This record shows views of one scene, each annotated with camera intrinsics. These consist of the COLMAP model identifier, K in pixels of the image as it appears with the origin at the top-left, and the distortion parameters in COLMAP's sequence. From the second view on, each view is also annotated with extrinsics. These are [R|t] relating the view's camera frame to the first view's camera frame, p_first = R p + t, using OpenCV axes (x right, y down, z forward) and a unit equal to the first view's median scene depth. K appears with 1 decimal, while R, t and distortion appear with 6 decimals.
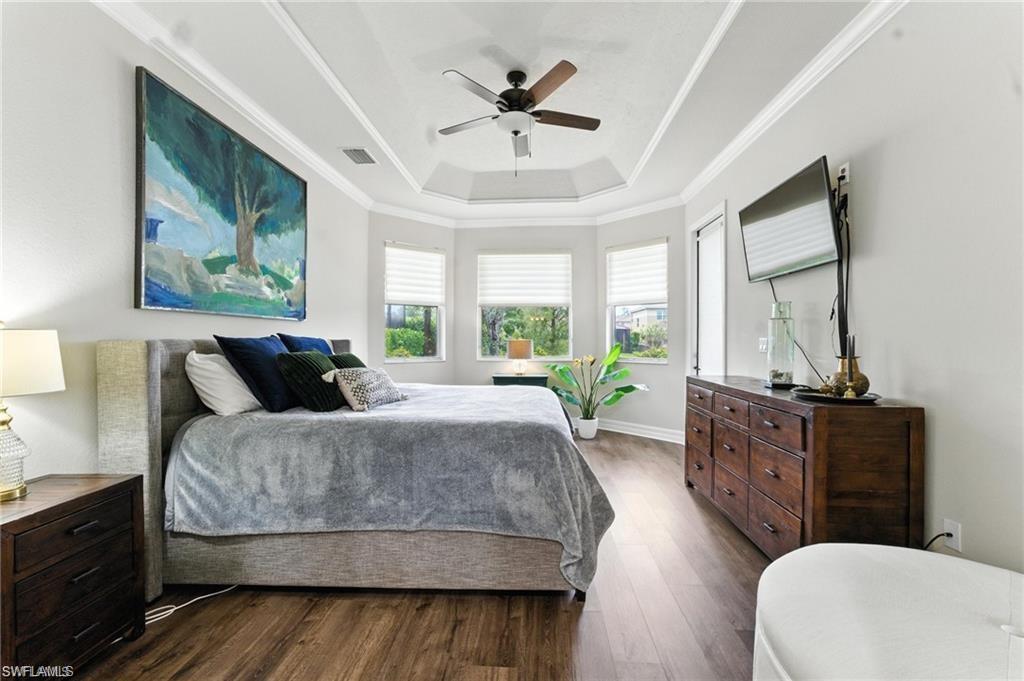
lens RADIAL K [[407.1, 0, 513.2], [0, 407.1, 342.1], [0, 0, 1]] dist [0.002109, 0.000185]
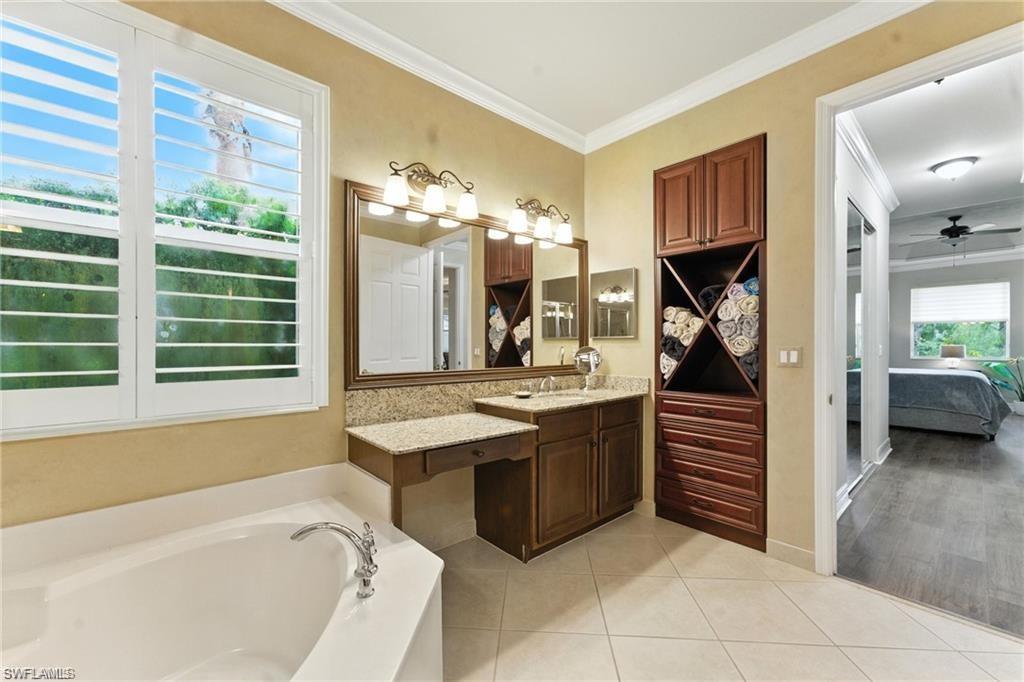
lens RADIAL K [[407.1, 0, 510.5], [0, 407.1, 345.3], [0, 0, 1]] dist [0.002109, 0.000185]
pose [[0.704144, 0.002179, -0.710054, -0.164525], [-0.004552, 0.999989, -0.001446, 0.012882], [0.710043, 0.004250, 0.704145, -3.237208]]
